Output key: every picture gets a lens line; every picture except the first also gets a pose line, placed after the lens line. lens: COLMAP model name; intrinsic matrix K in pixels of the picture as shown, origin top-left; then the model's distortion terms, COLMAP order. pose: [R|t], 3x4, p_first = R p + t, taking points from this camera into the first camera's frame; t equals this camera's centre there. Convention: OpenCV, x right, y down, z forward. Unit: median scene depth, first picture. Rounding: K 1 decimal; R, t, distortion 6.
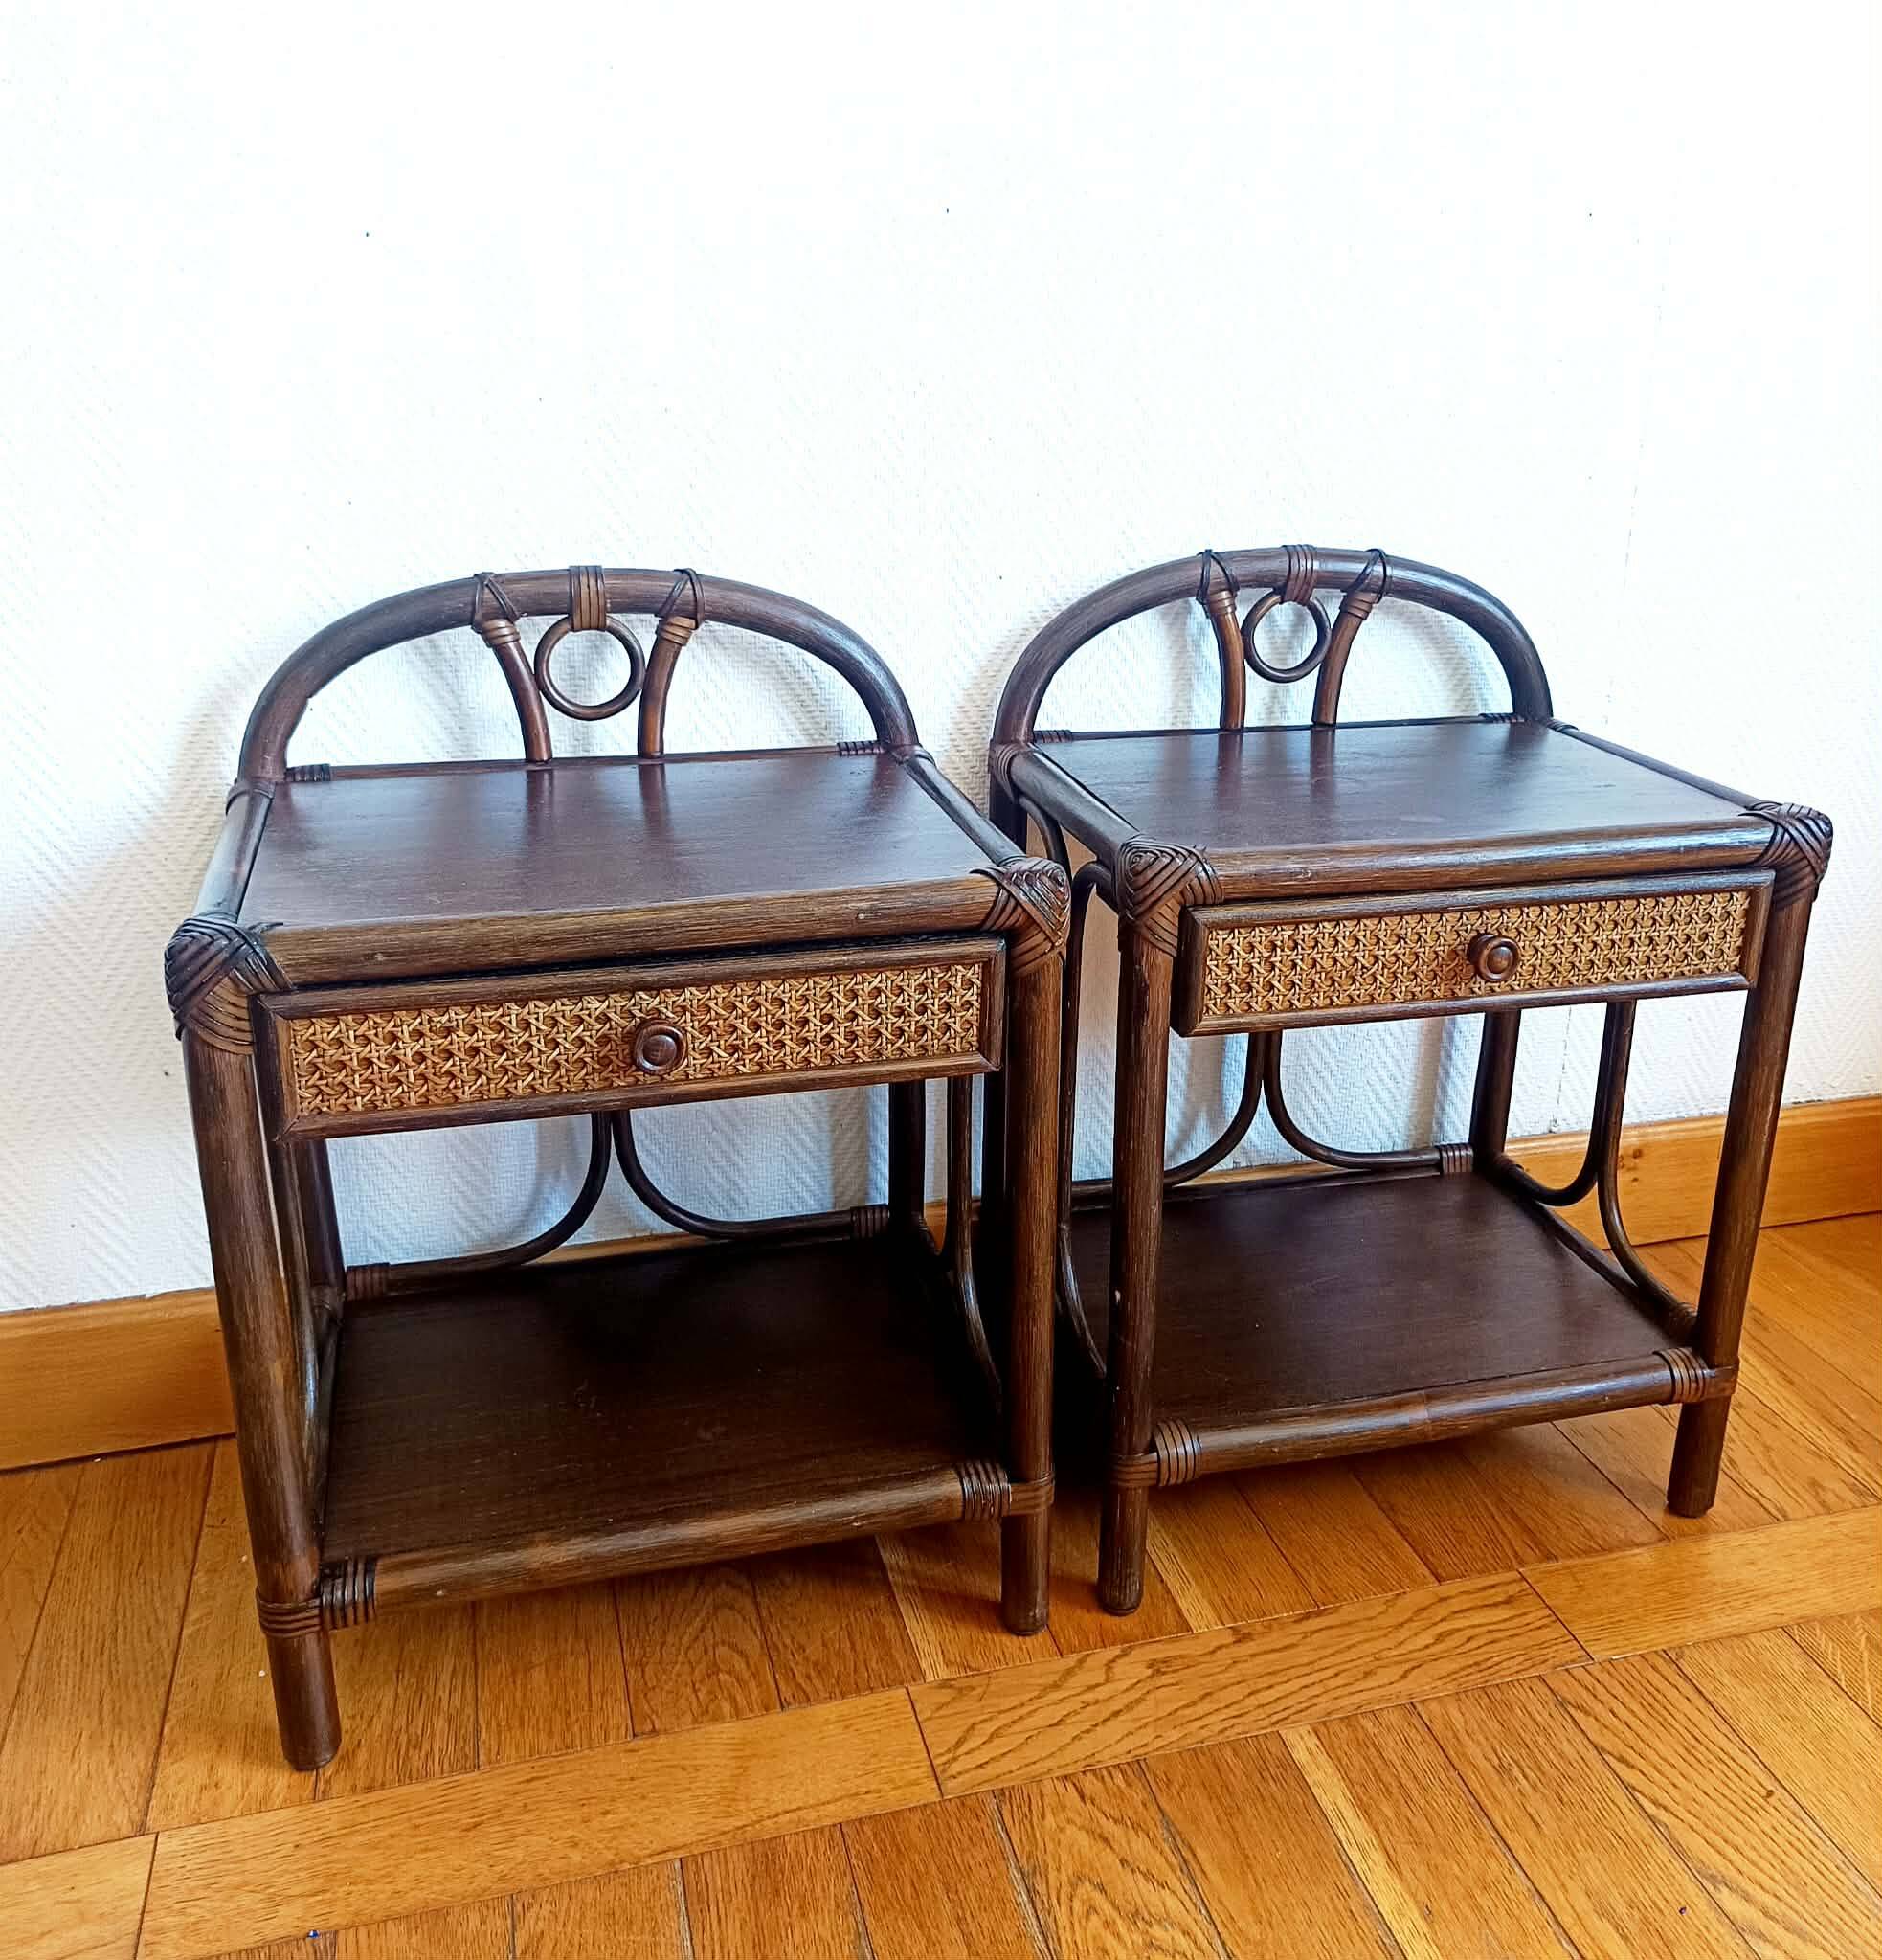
lens RADIAL K [[1765.1, 0, 947.0], [0, 1765.1, 904.0], [0, 0, 1]] dist [0.004690, -0.002629]
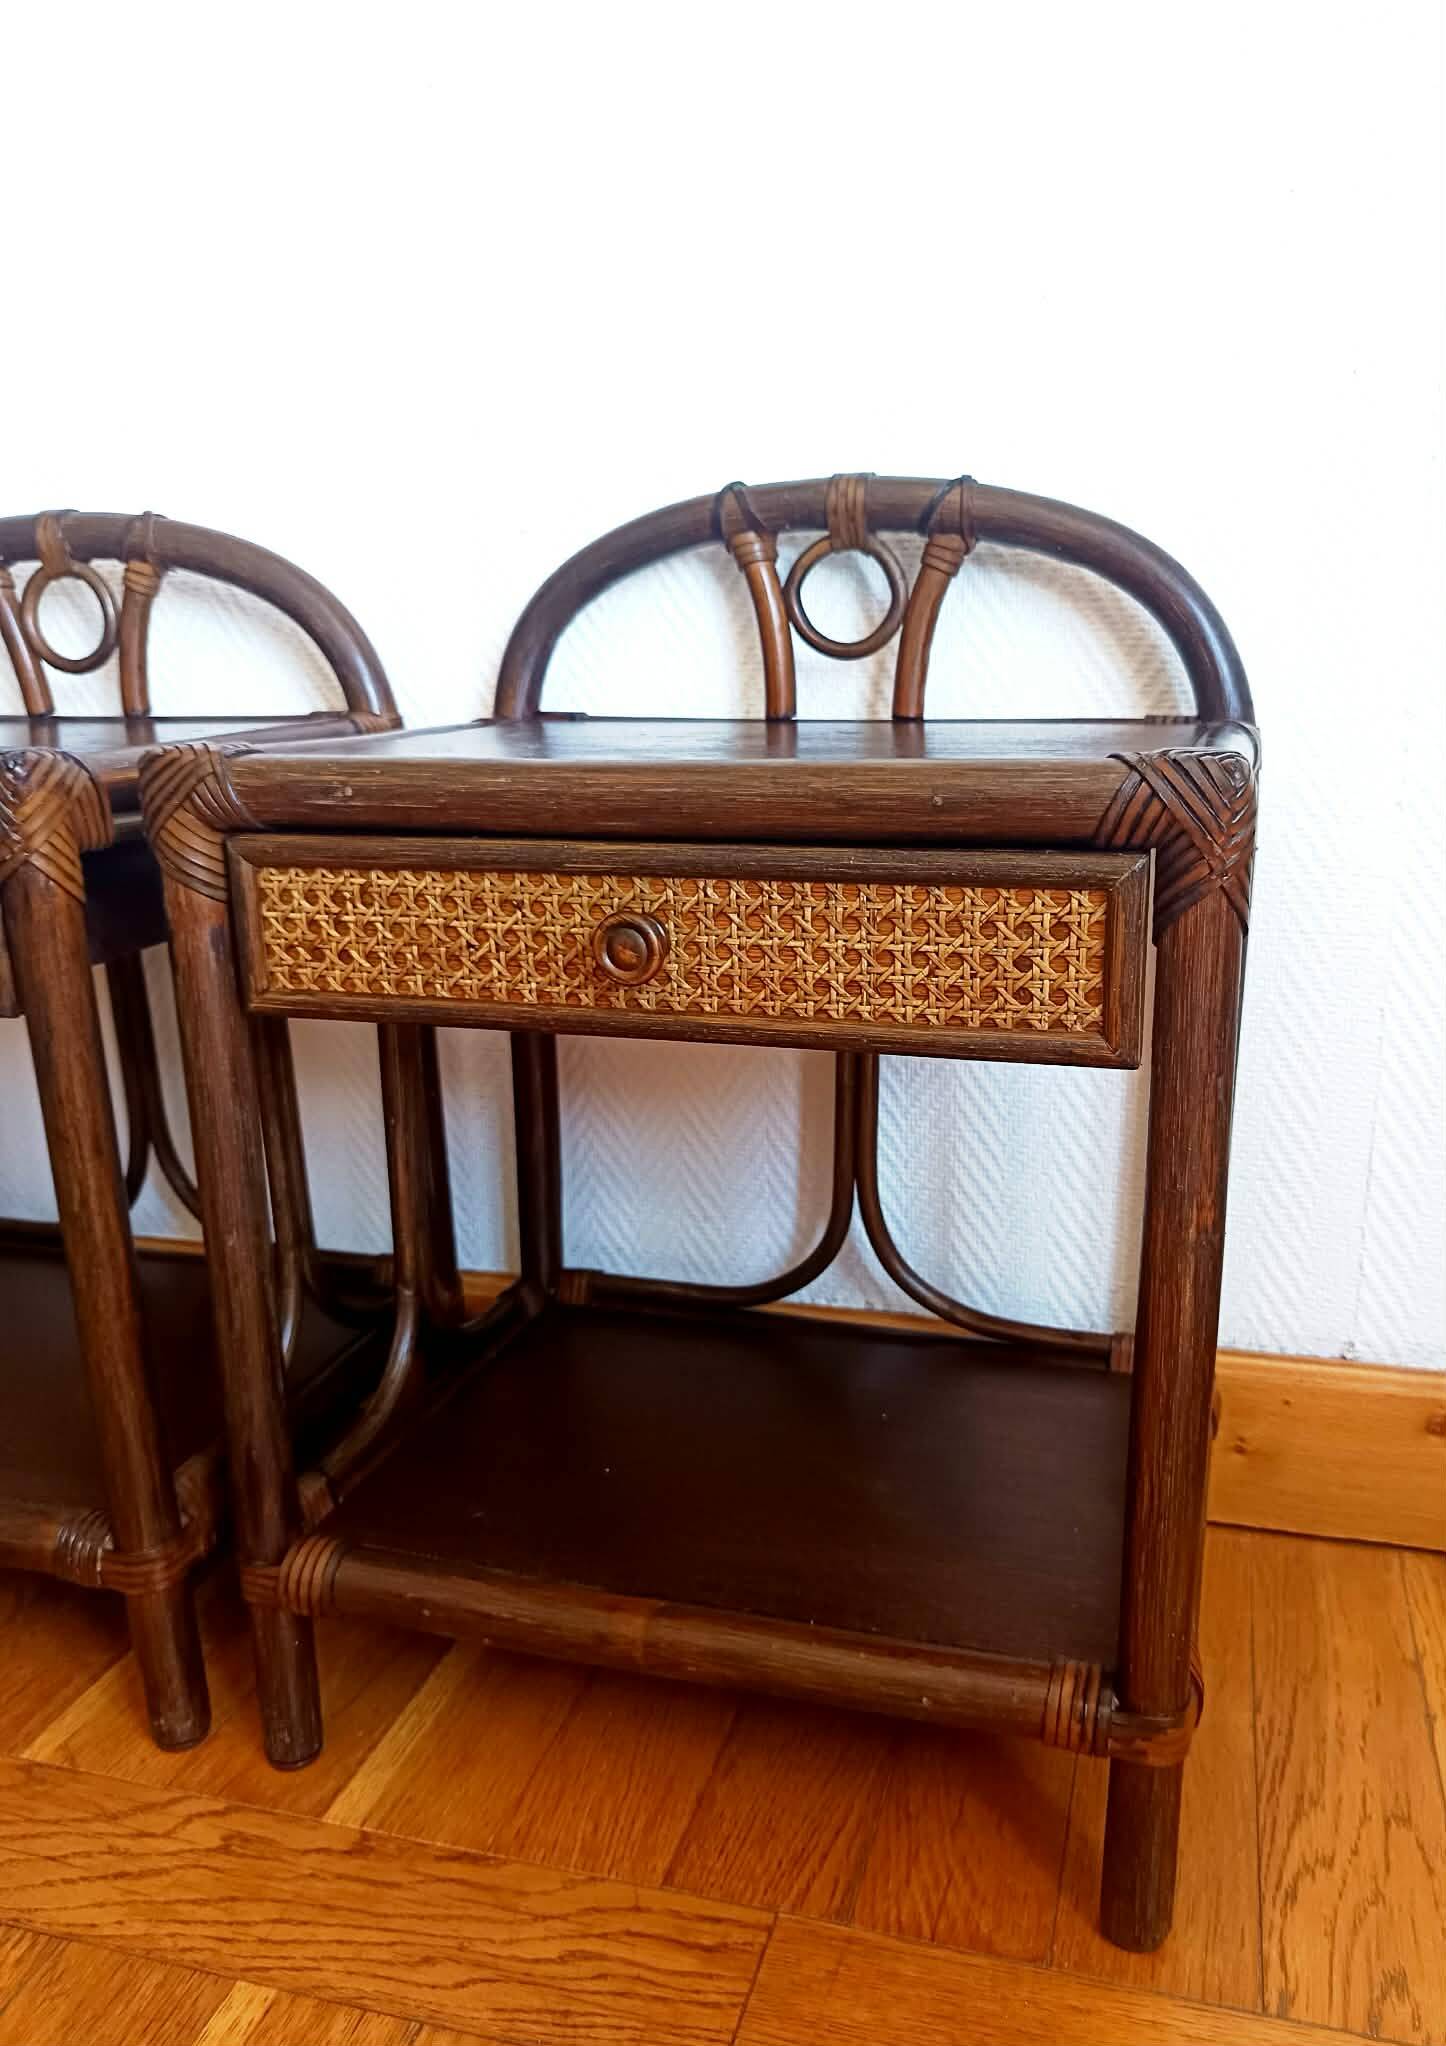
lens RADIAL K [[1510.5, 0, 800.9], [0, 1510.5, 1058.3], [0, 0, 1]] dist [-0.001013, -0.002437]
pose [[0.863950, 0.110319, -0.491345, 0.631150], [-0.132286, 0.991160, -0.010064, 0.067078], [0.485892, 0.073693, 0.870907, 0.530699]]
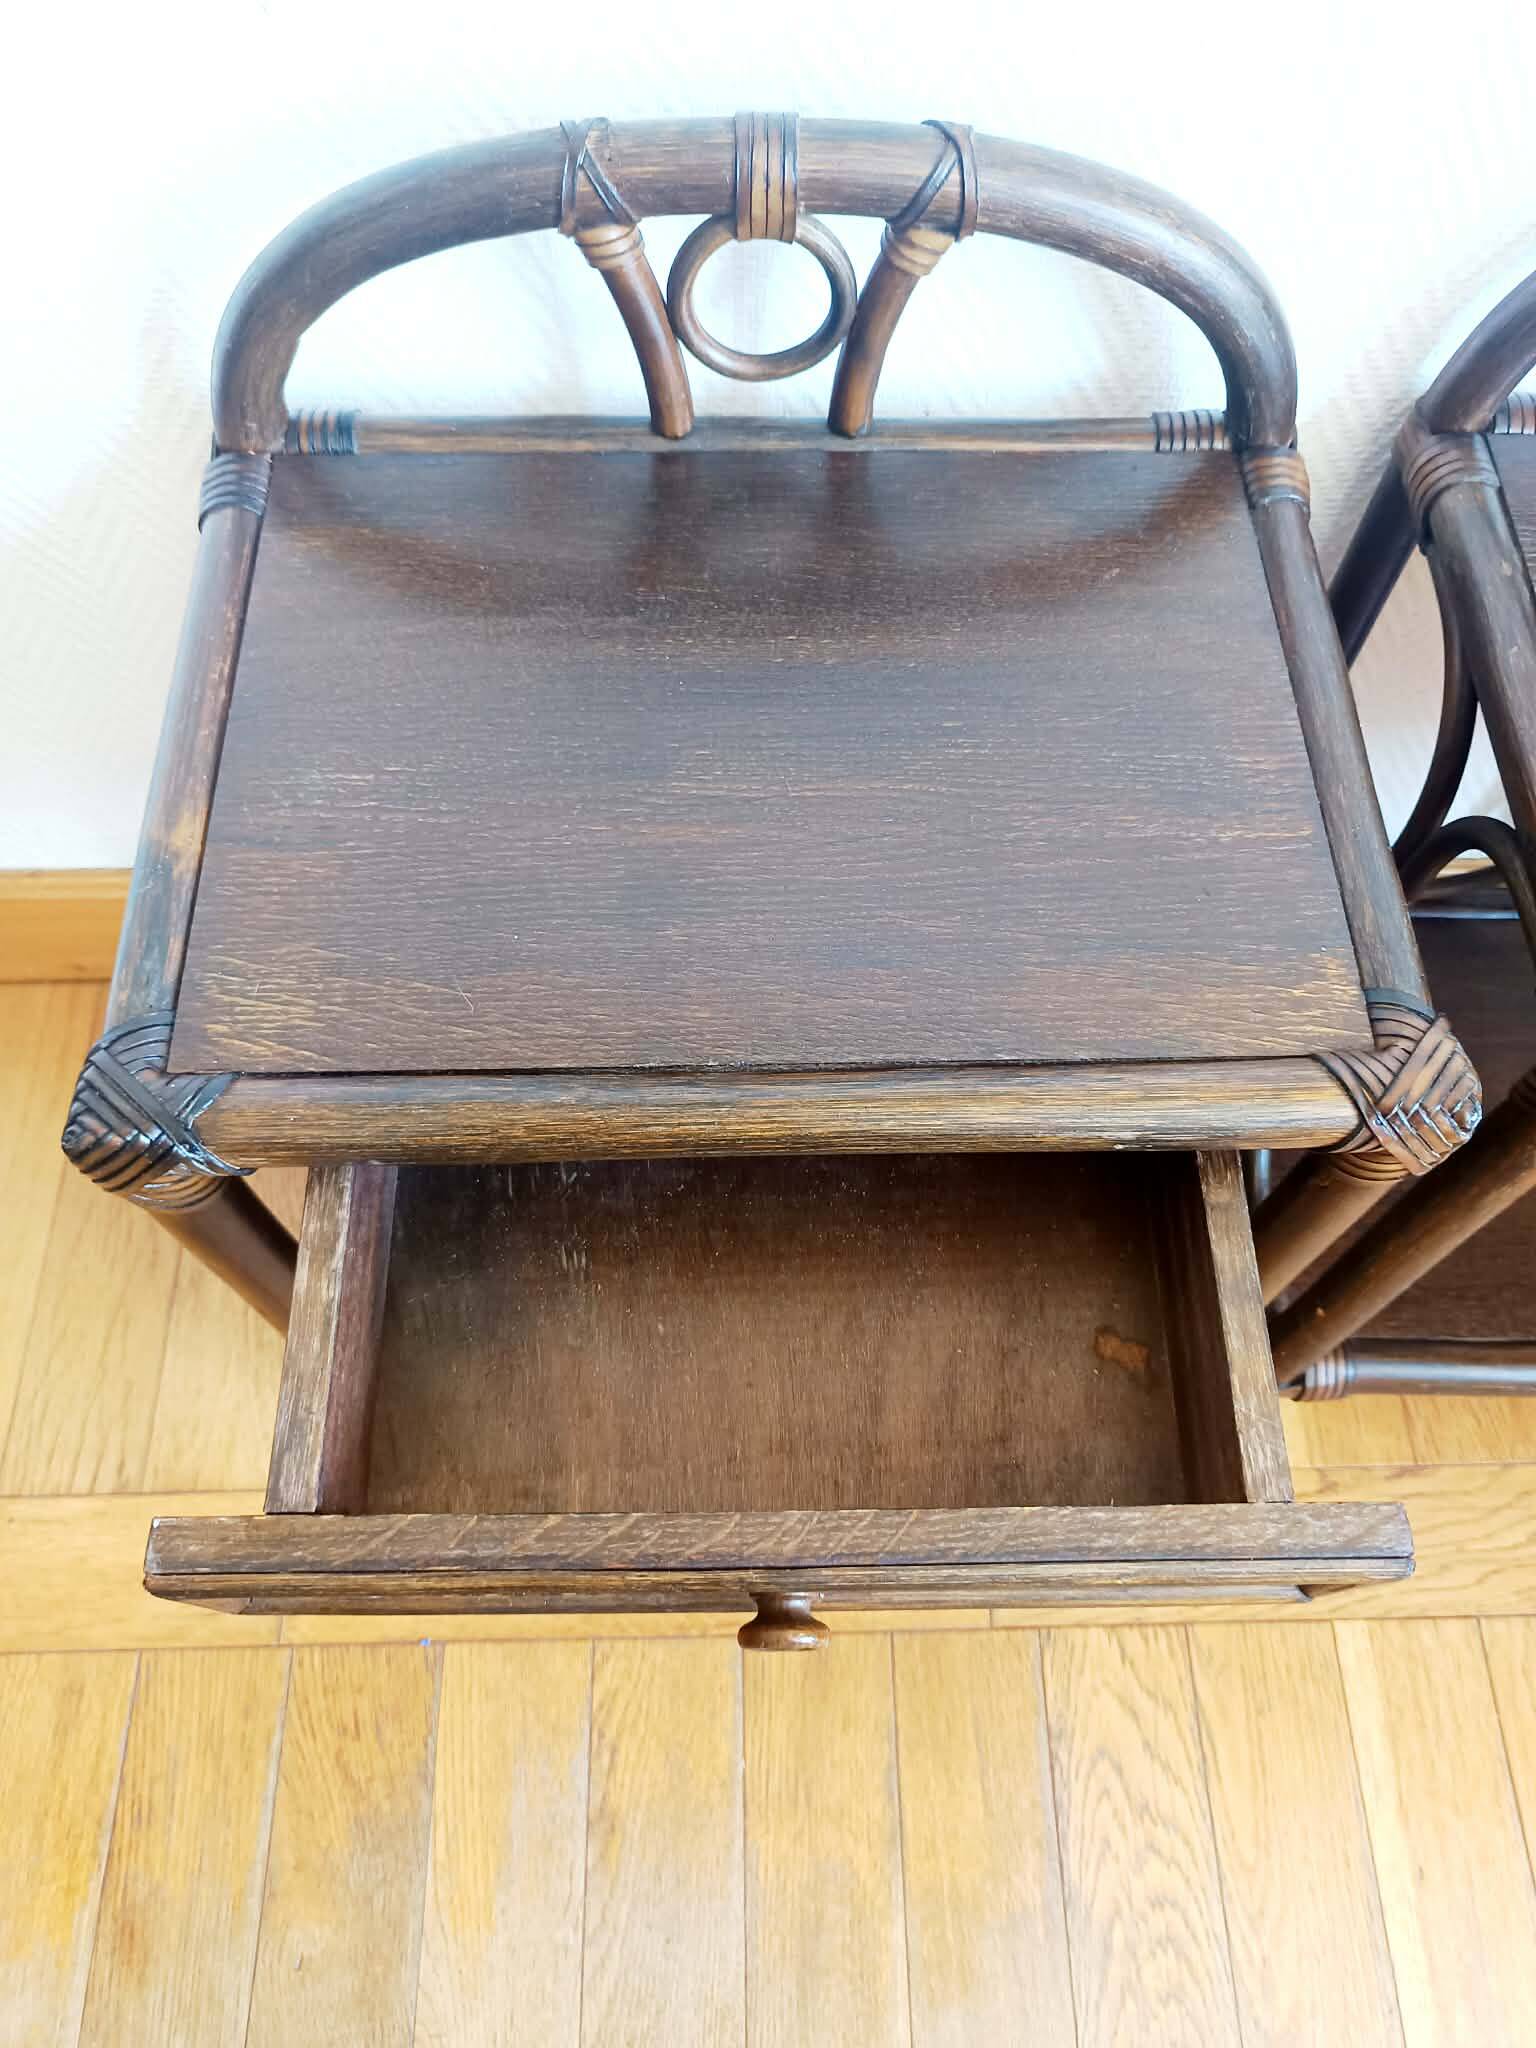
lens RADIAL K [[1463.7, 0, 775.1], [0, 1463.7, 1024.2], [0, 0, 1]] dist [-0.008898, 0.007824]
pose [[0.970479, 0.216395, -0.106510, -0.104604], [-0.081606, 0.710169, 0.699285, -0.324181], [0.226962, -0.669950, 0.706863, 0.549999]]
